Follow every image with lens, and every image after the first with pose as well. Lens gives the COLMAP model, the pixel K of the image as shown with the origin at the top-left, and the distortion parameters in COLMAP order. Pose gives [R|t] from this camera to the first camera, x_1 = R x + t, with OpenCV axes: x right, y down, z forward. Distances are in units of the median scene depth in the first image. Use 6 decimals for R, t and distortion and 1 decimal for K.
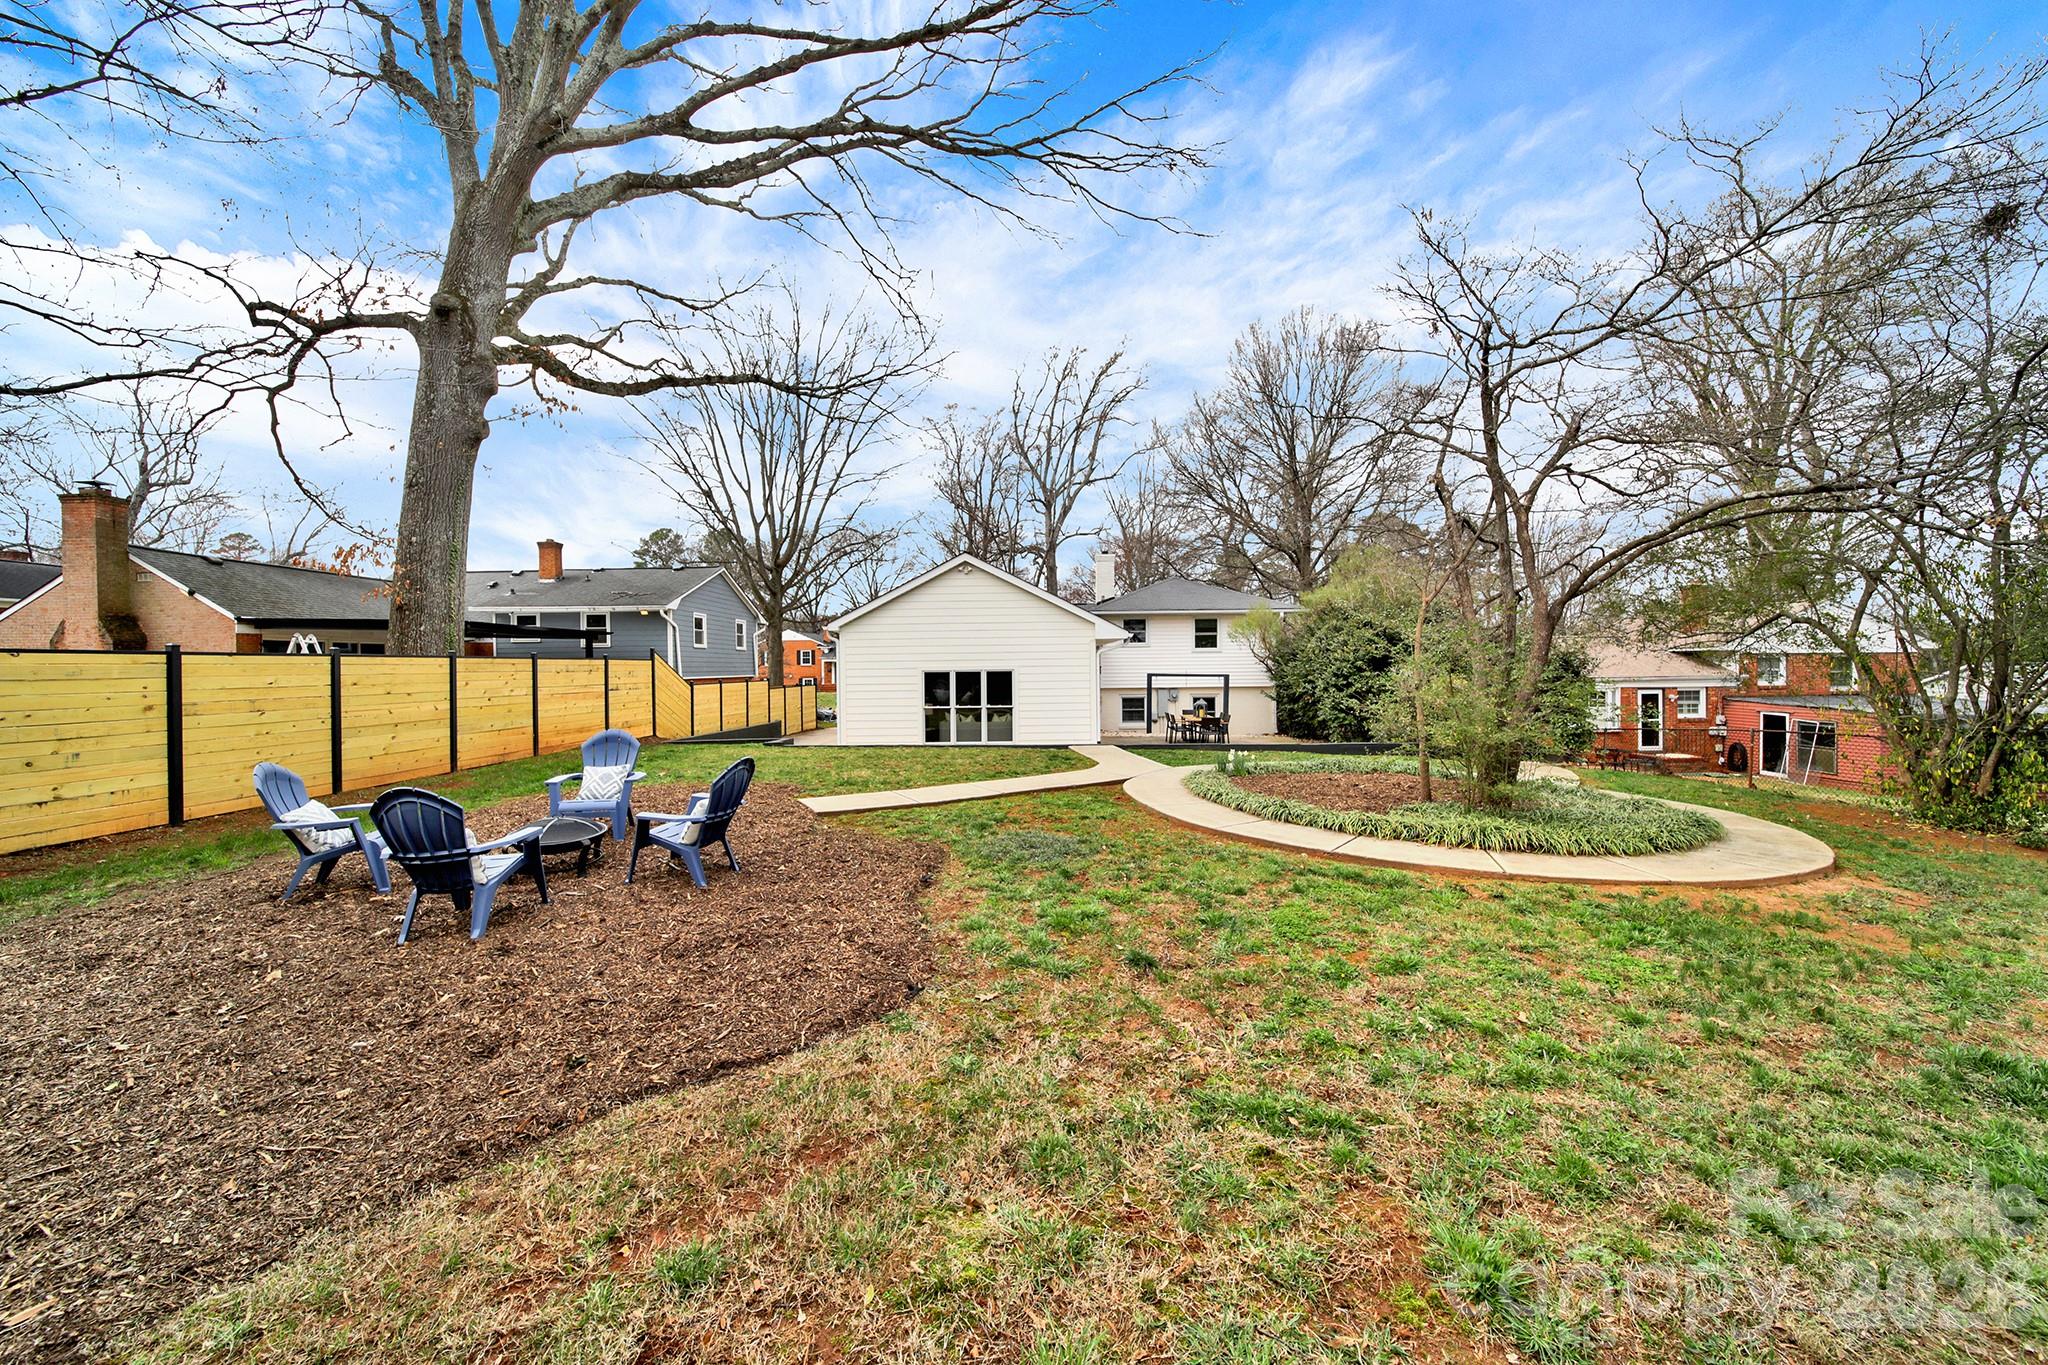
lens RADIAL K [[740.2, 0, 1019.2], [0, 740.2, 676.3], [0, 0, 1]] dist [-0.000822, -0.001313]
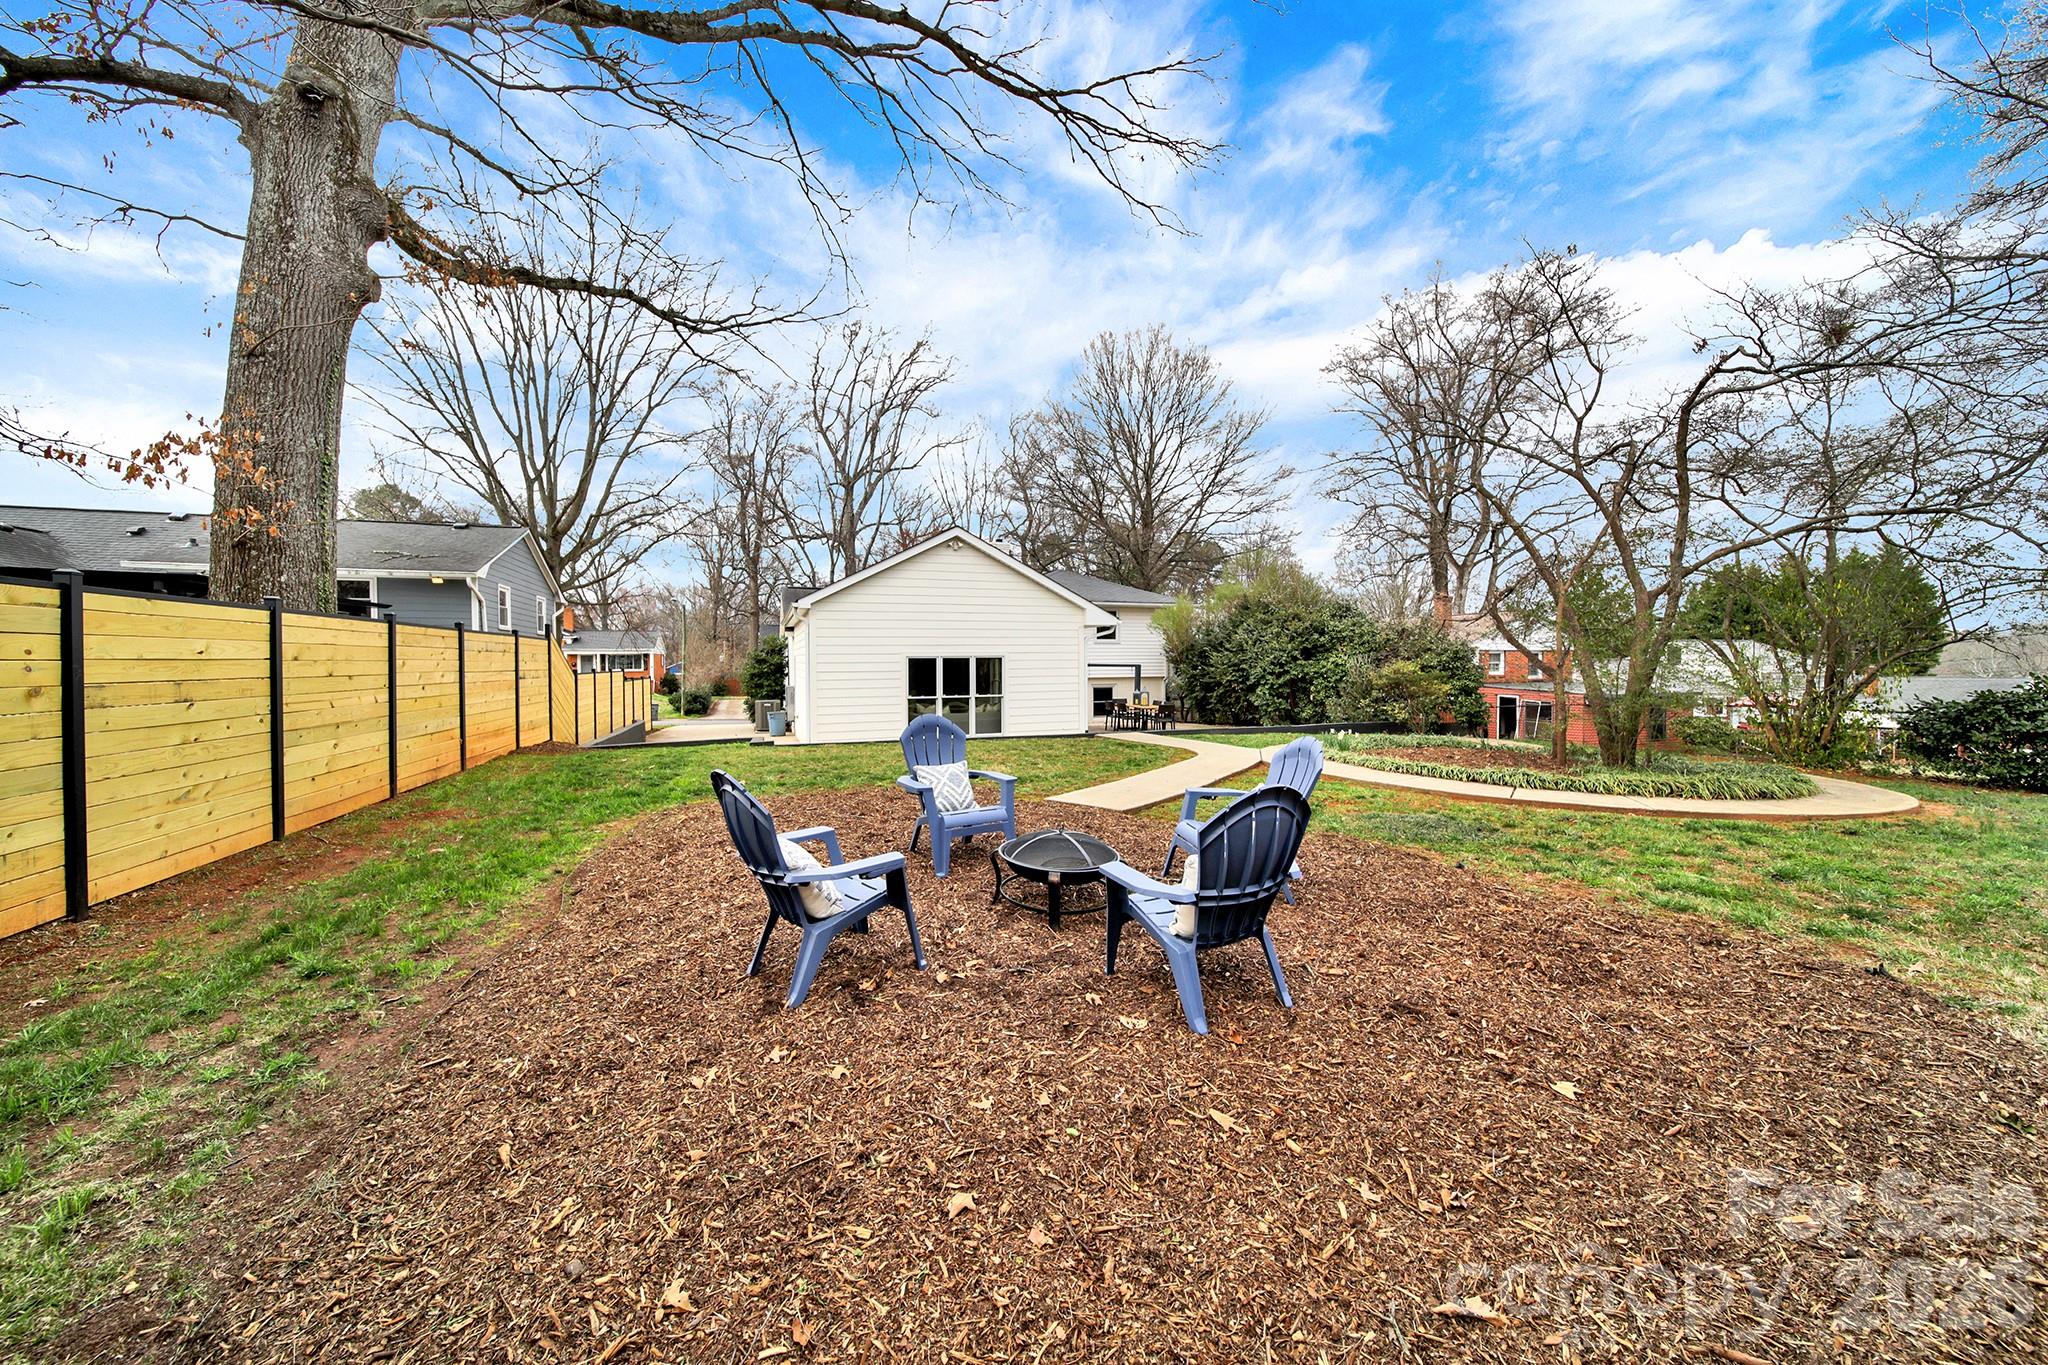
lens RADIAL K [[740.2, 0, 1036.4], [0, 740.2, 675.0], [0, 0, 1]] dist [-0.000822, -0.001313]
pose [[0.932290, -0.001808, 0.361706, -0.295850], [0.001213, 0.999998, 0.001871, 0.012655], [-0.361709, -0.001305, 0.932290, 0.113324]]
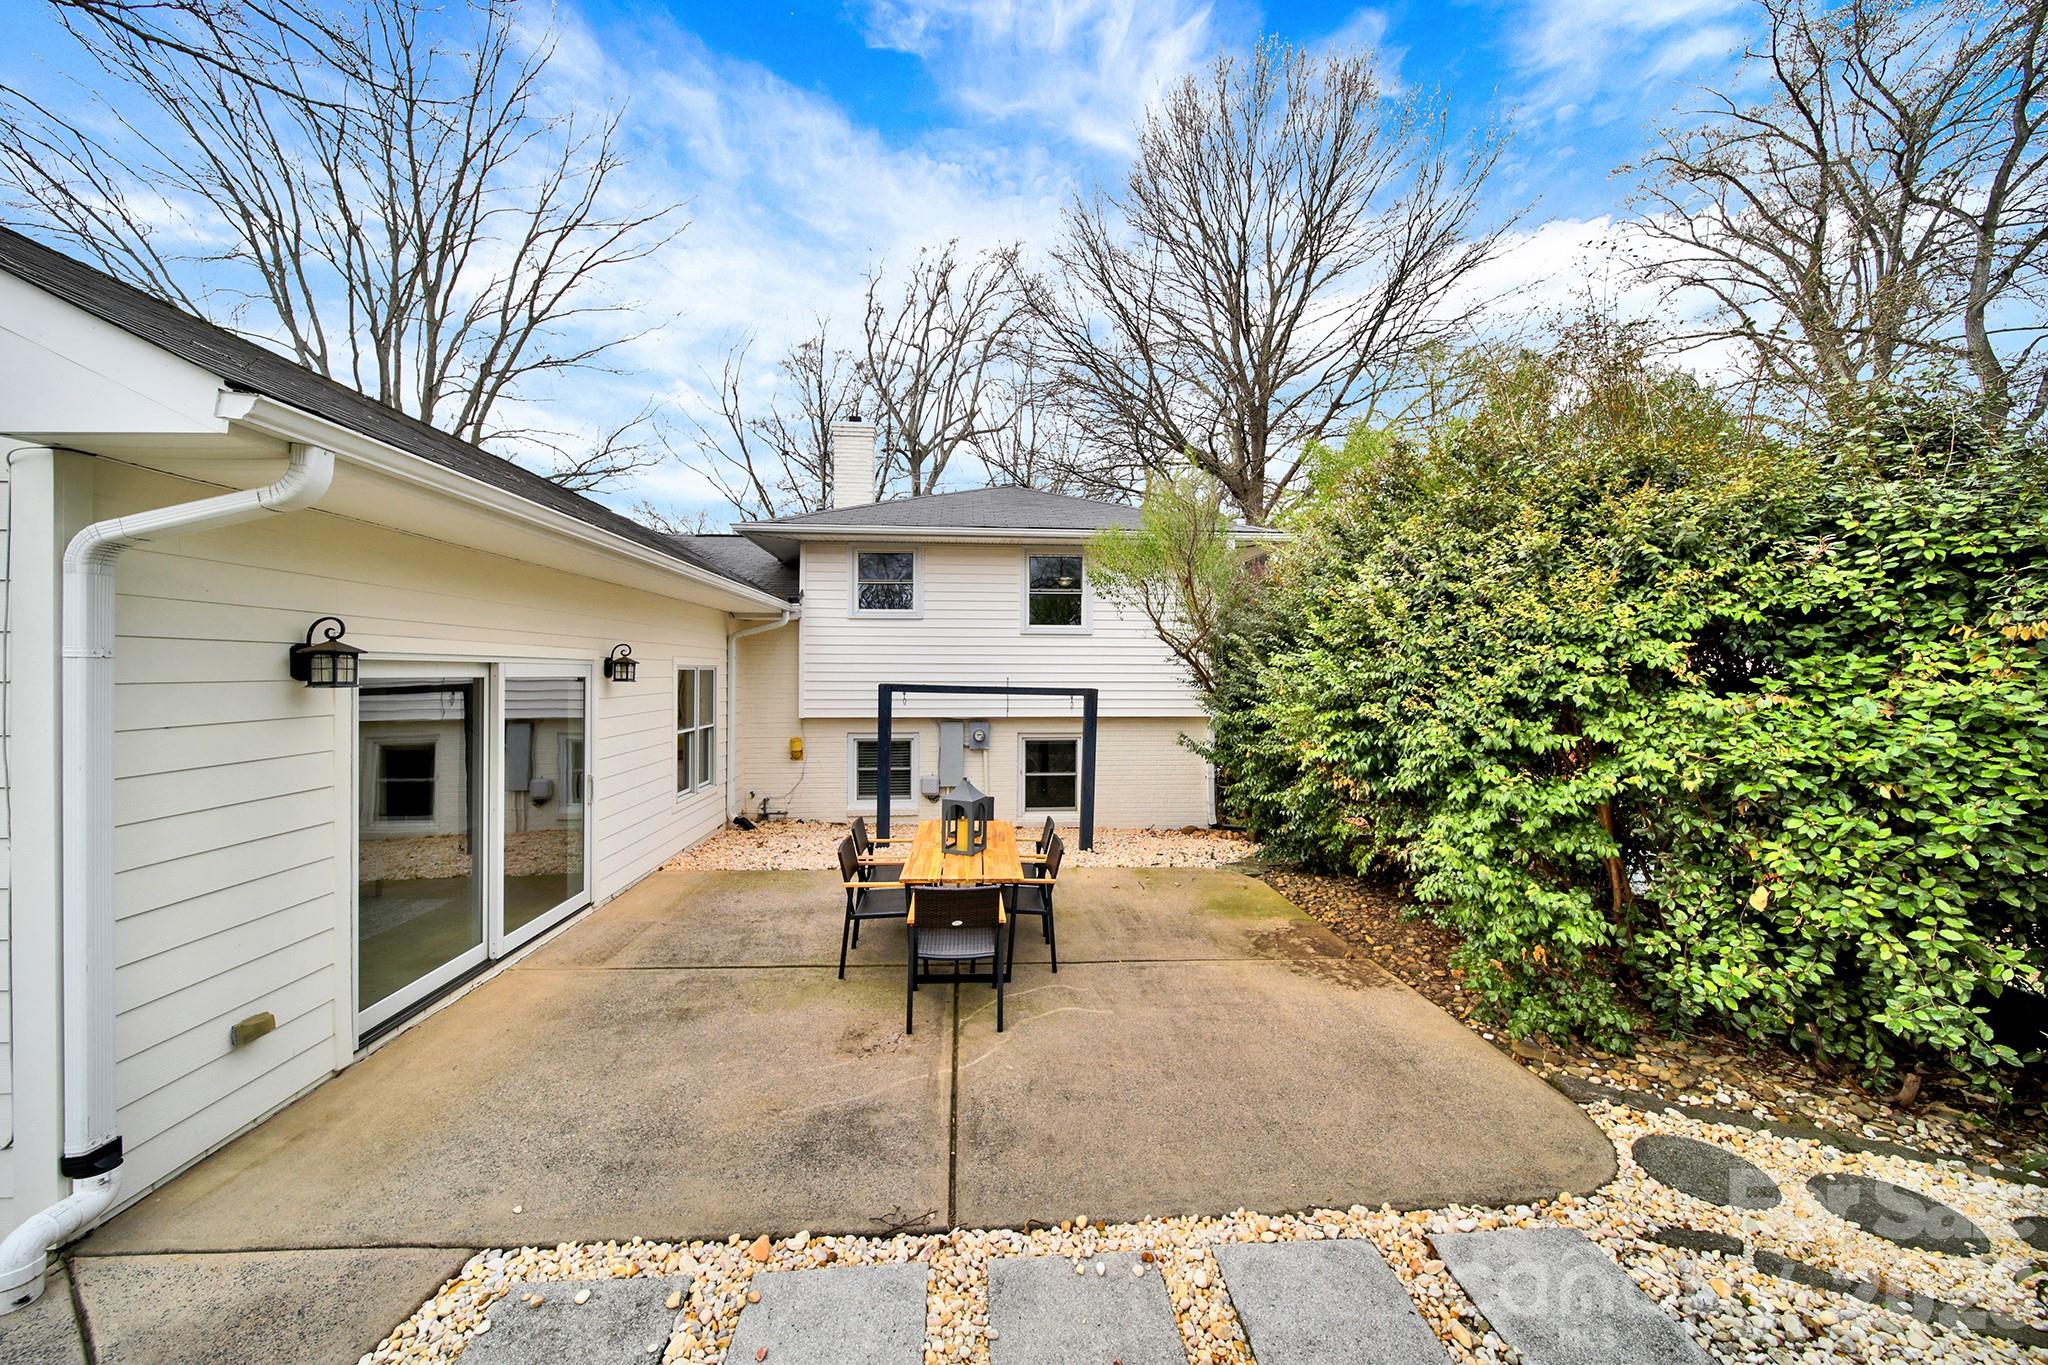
lens RADIAL K [[740.2, 0, 1019.7], [0, 740.2, 679.1], [0, 0, 1]] dist [-0.000822, -0.001313]
pose [[0.994261, 0.016988, 0.105628, 0.265608], [-0.016402, 0.999845, -0.006408, -0.005725], [-0.105721, 0.004638, 0.994385, 0.816461]]
